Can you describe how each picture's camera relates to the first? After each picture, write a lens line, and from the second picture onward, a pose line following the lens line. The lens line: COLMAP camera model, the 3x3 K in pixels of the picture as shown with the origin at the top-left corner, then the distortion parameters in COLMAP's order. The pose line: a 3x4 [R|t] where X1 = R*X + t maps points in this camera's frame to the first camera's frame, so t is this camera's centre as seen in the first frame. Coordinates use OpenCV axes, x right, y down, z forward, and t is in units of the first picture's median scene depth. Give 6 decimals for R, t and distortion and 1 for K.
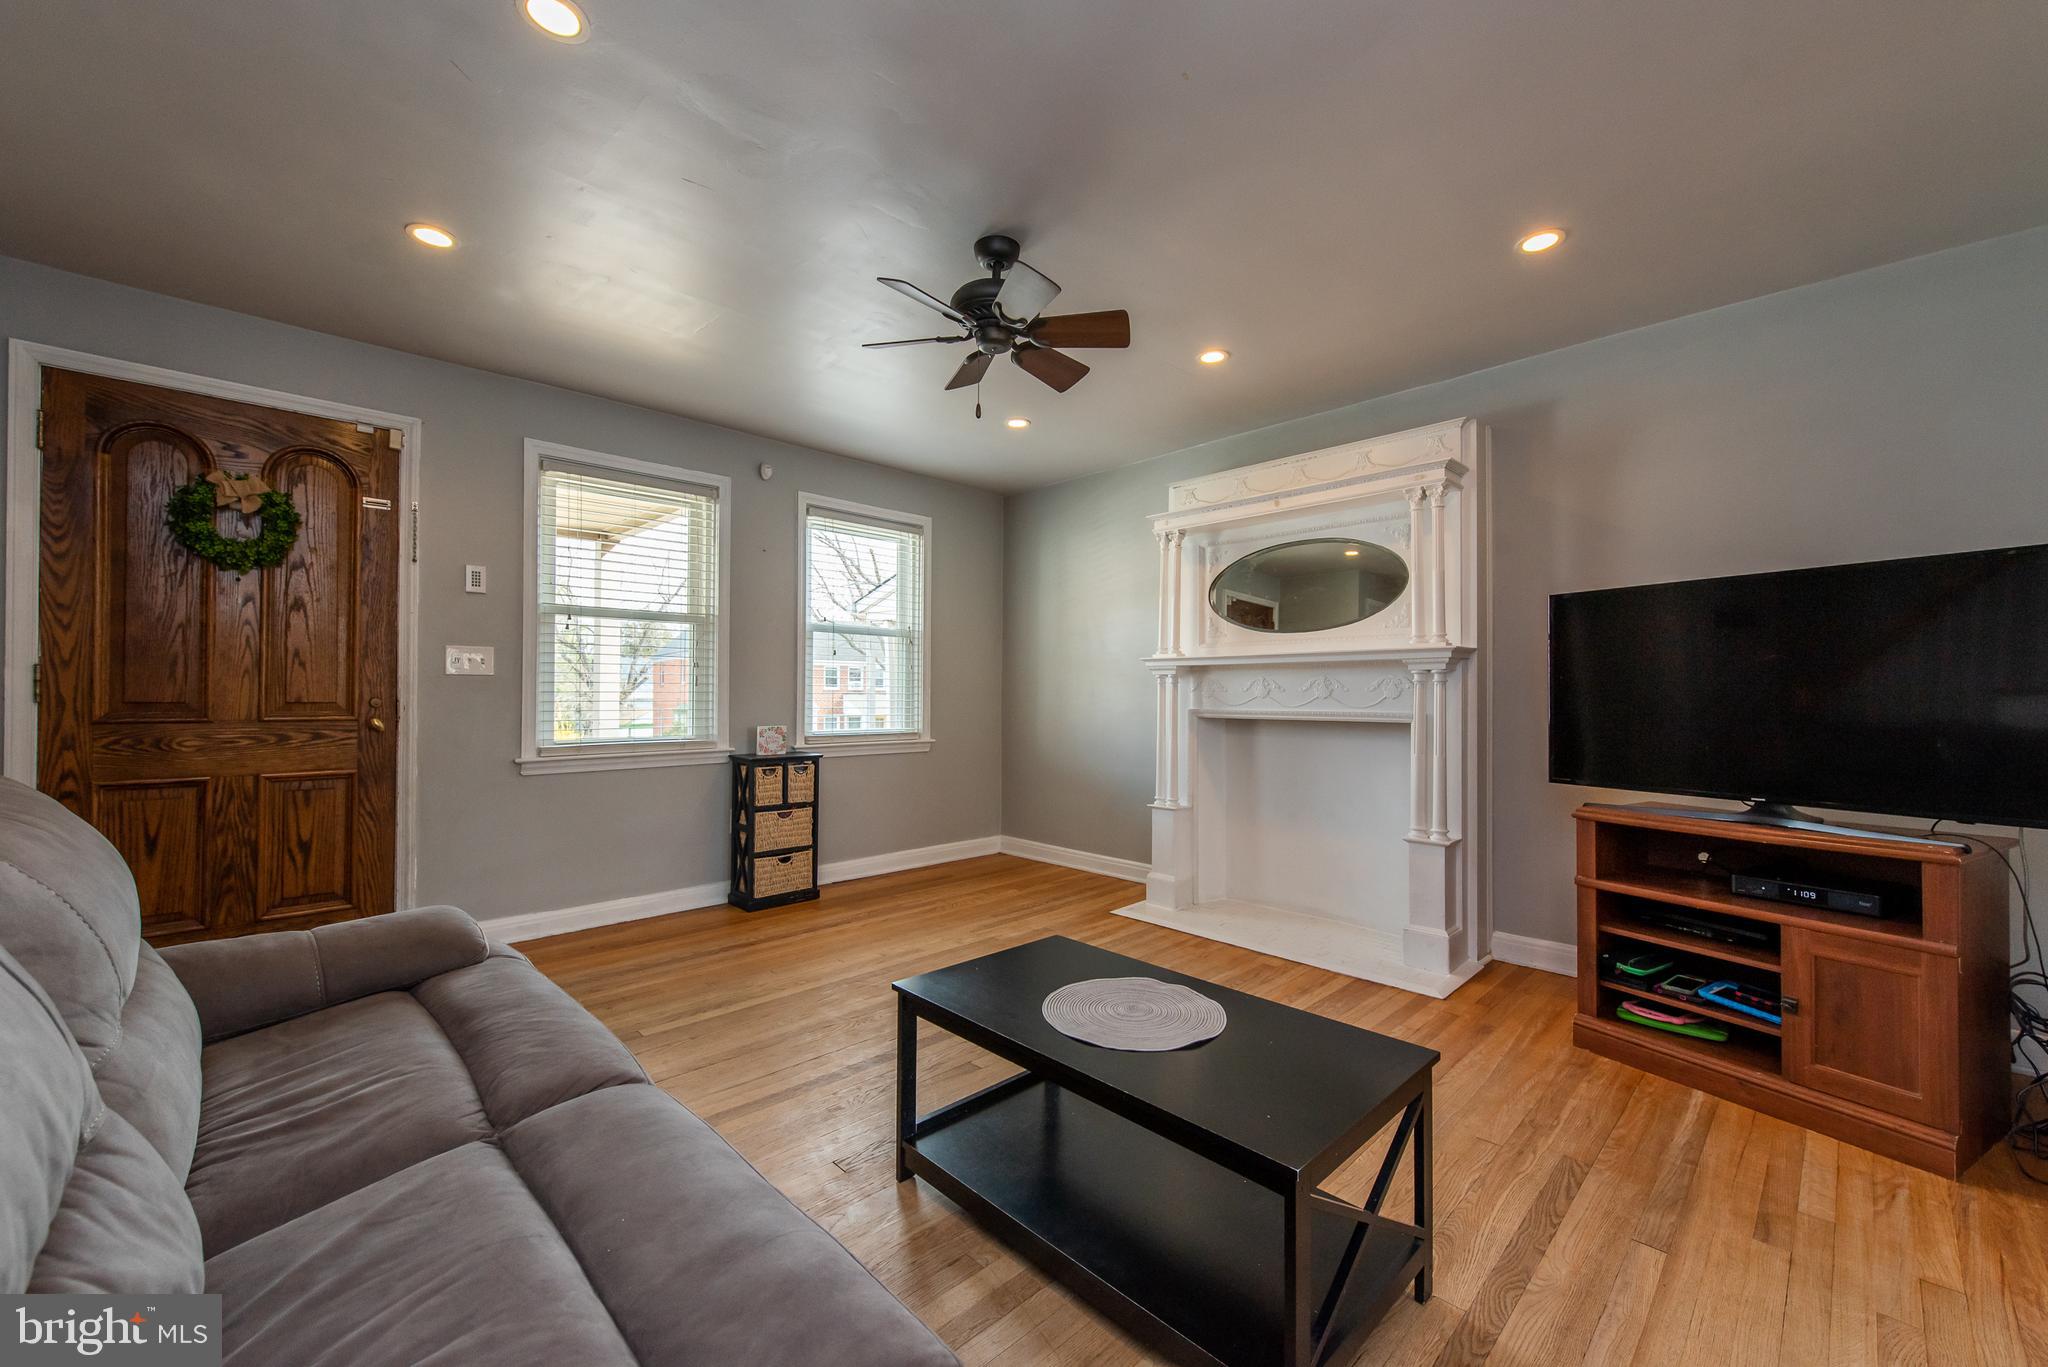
lens RADIAL K [[793.8, 0, 1031.3], [0, 793.8, 693.0], [0, 0, 1]] dist [0.002124, -0.000744]
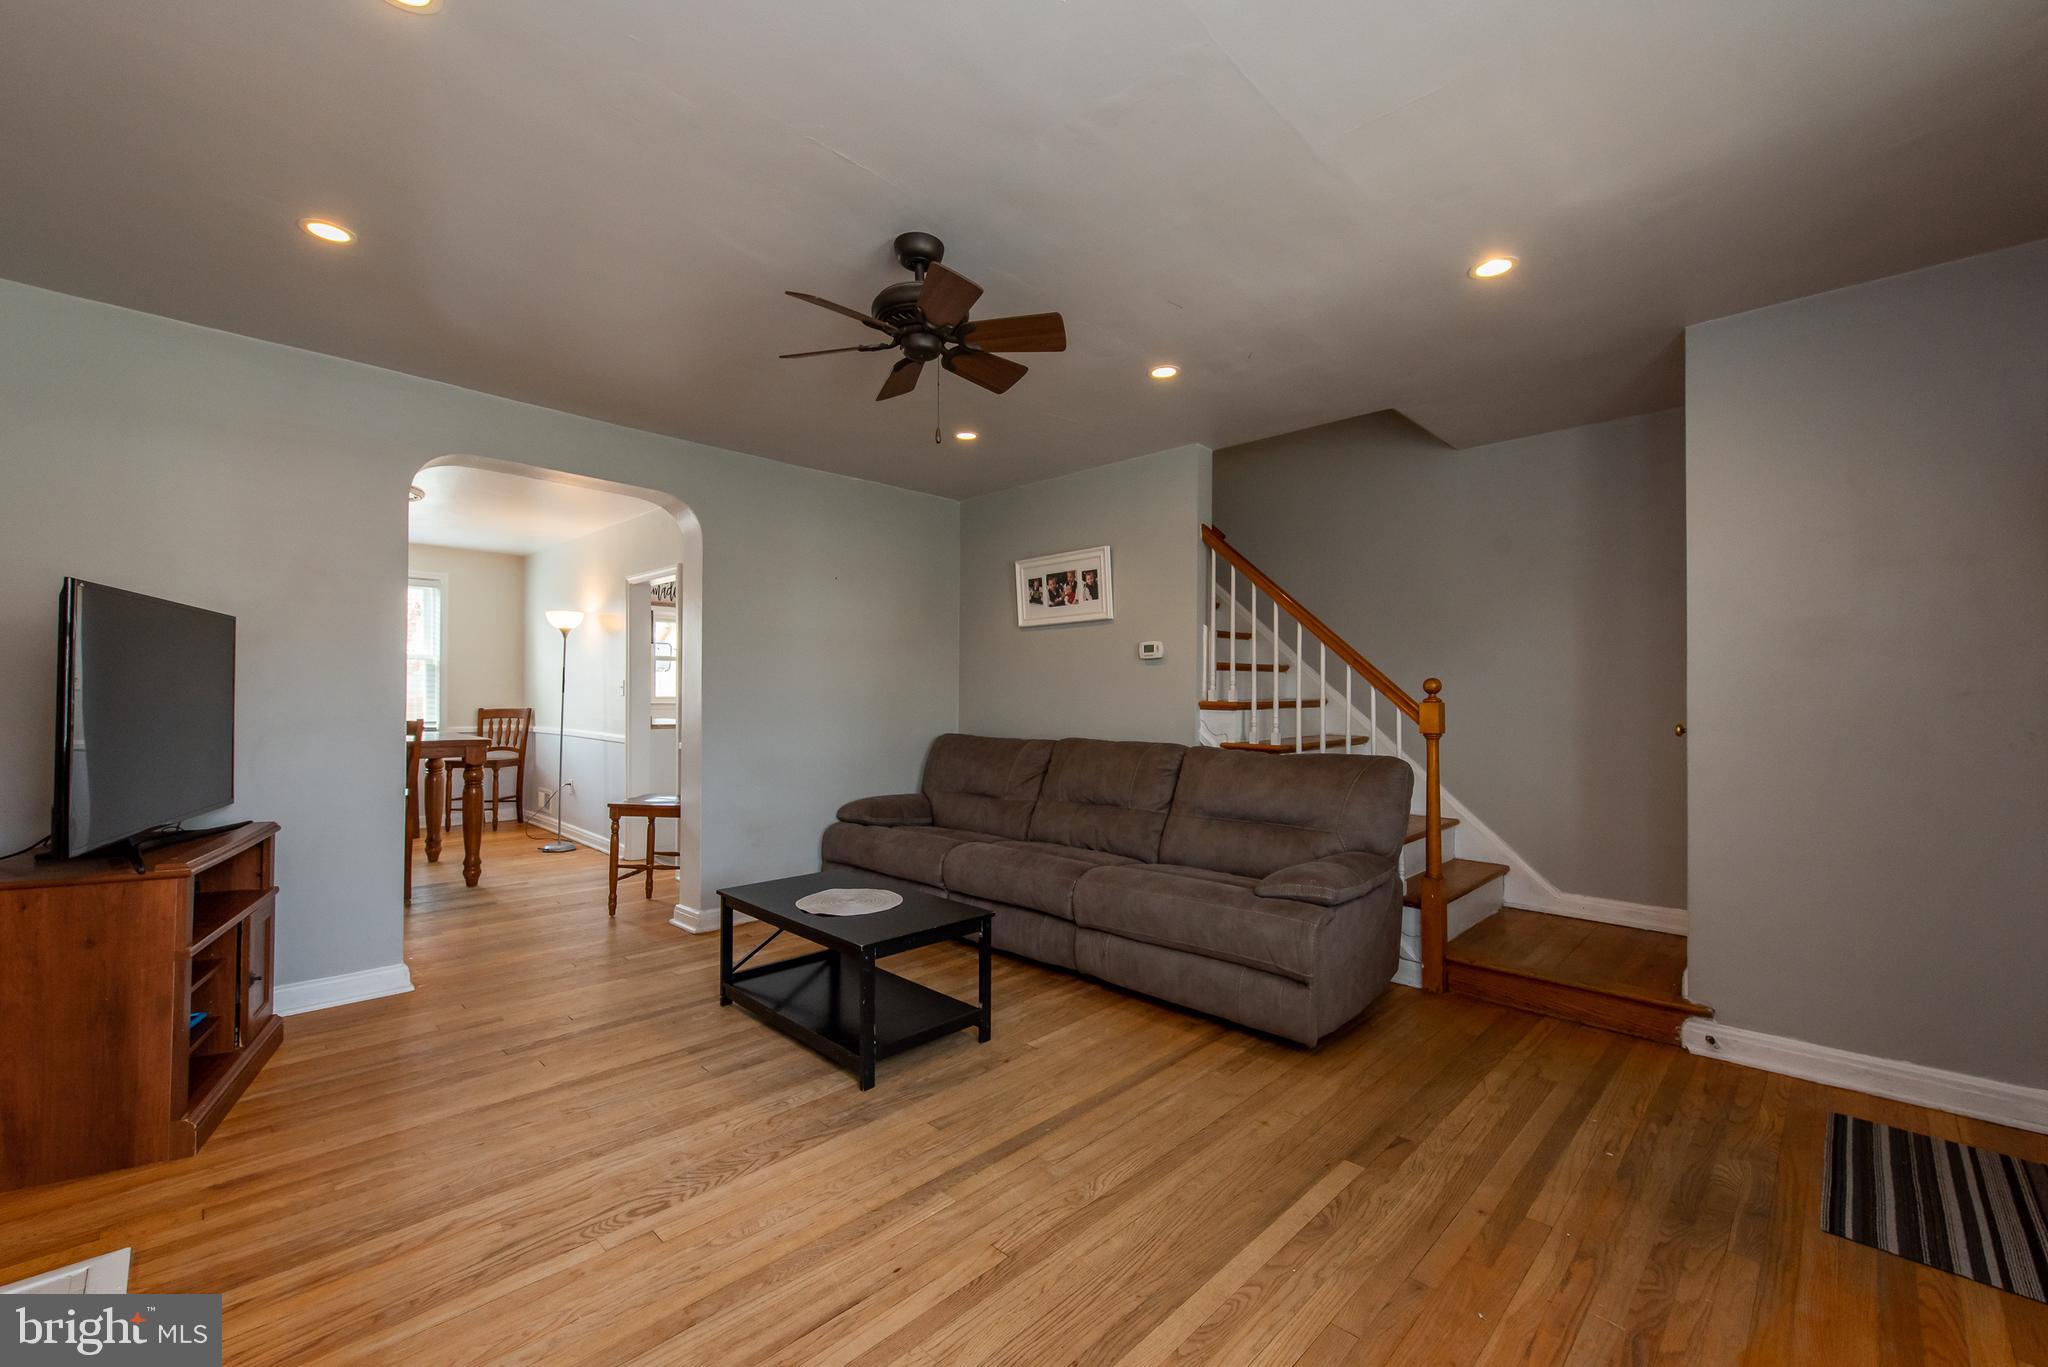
lens RADIAL K [[829.3, 0, 1035.7], [0, 829.3, 668.3], [0, 0, 1]] dist [0.002620, -0.000274]
pose [[-0.999750, -0.009431, -0.020257, -0.099692], [-0.008650, 0.999228, -0.038321, -0.018483], [0.020602, -0.038136, -0.999060, 1.212804]]
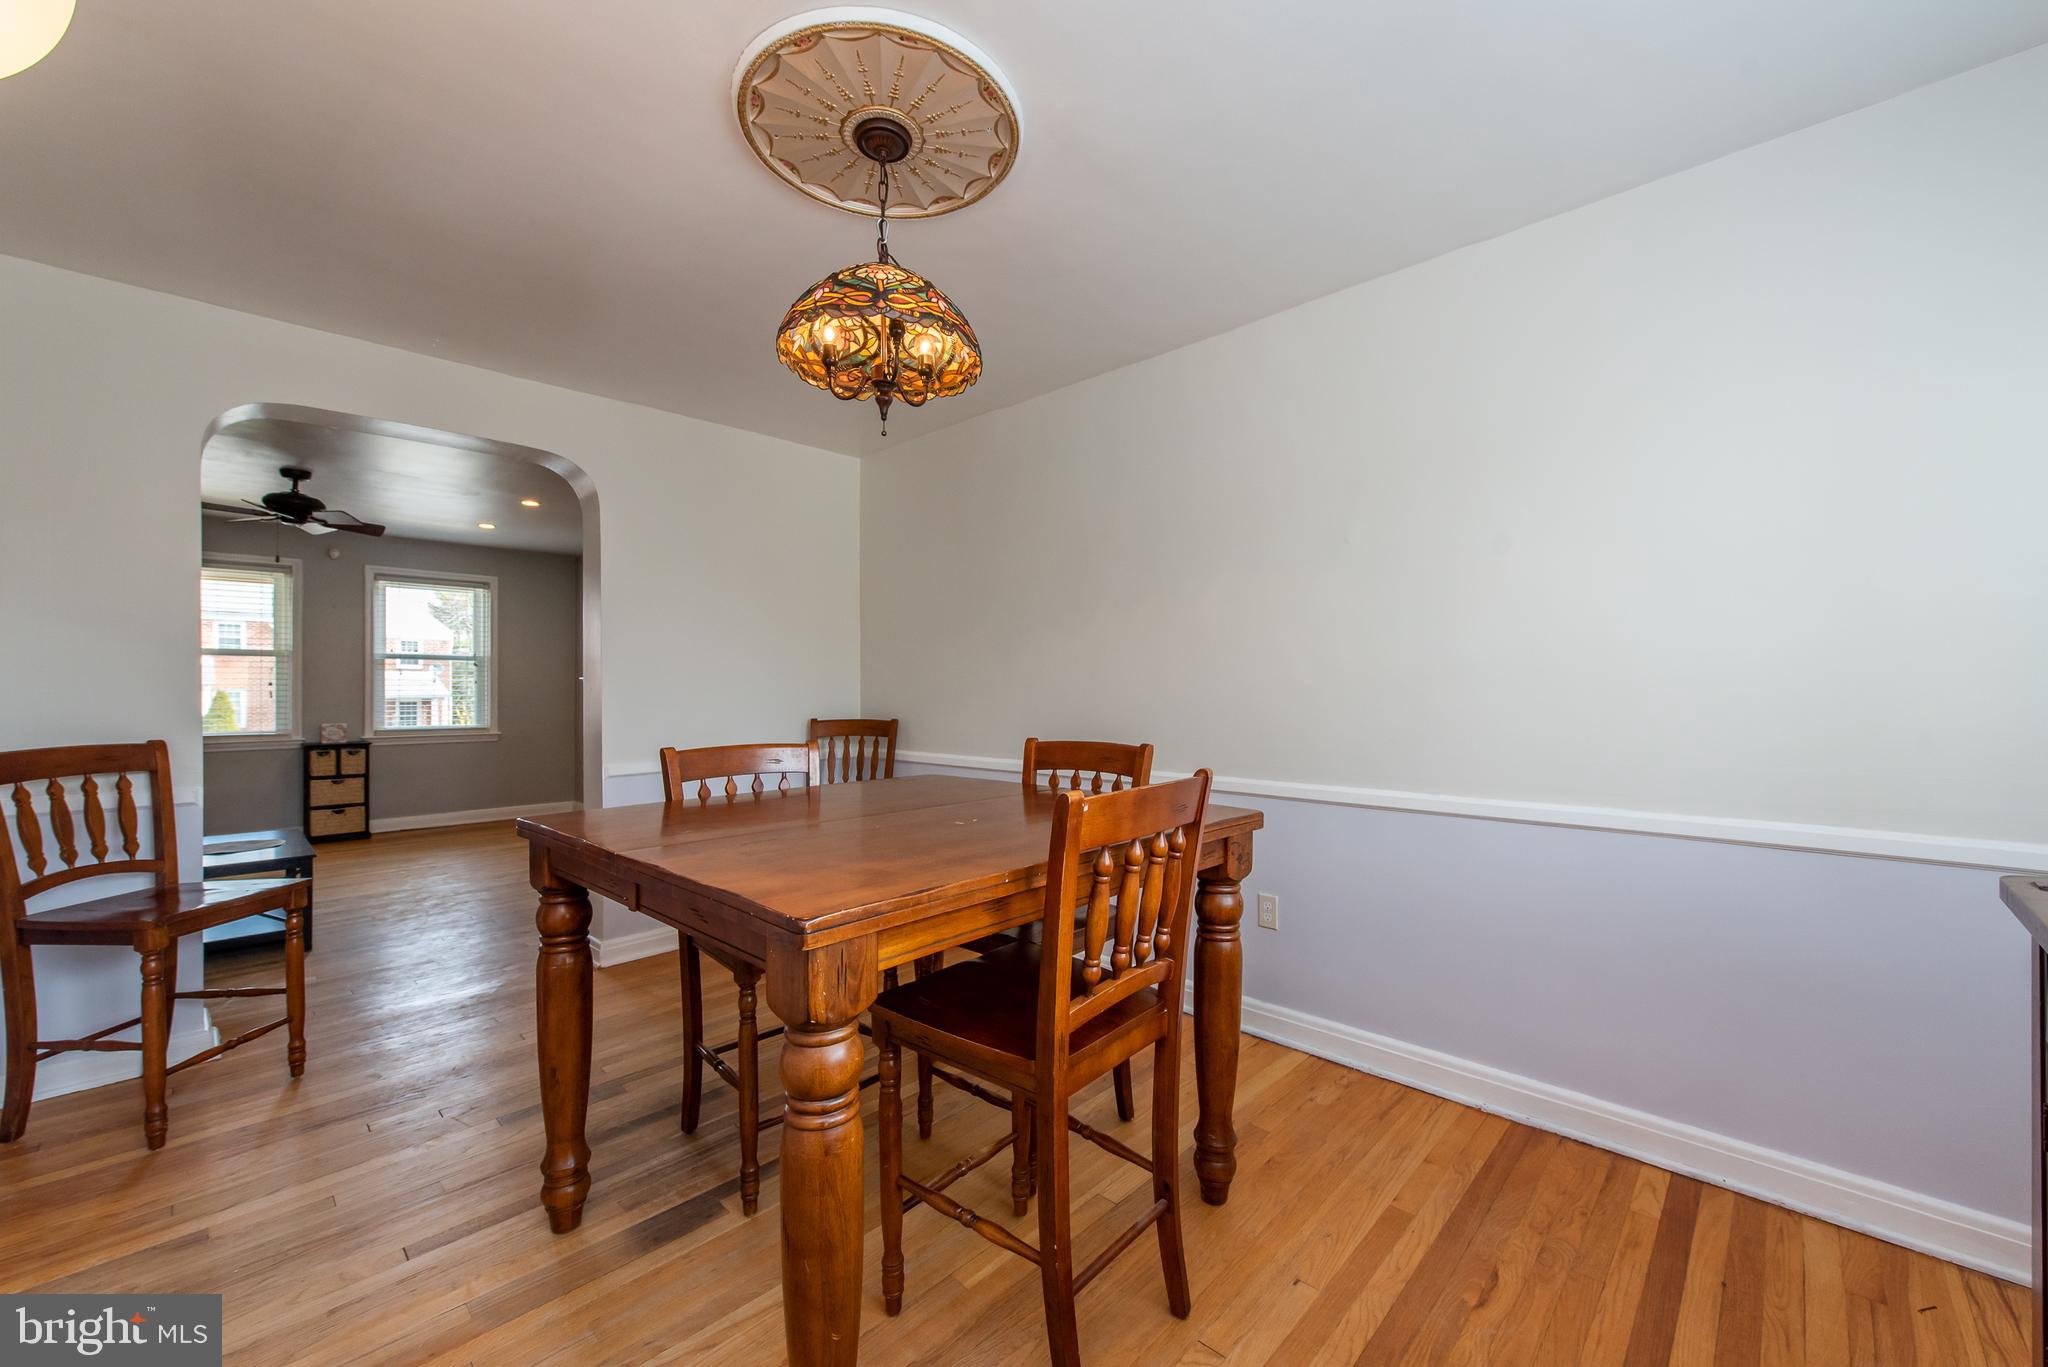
lens RADIAL K [[793.8, 0, 1036.7], [0, 793.8, 689.9], [0, 0, 1]] dist [0.002124, -0.000744]
pose [[0.999549, -0.006829, 0.029252, 1.032588], [0.006862, 0.999976, -0.001022, -0.012822], [-0.029245, 0.001222, 0.999572, -0.586353]]
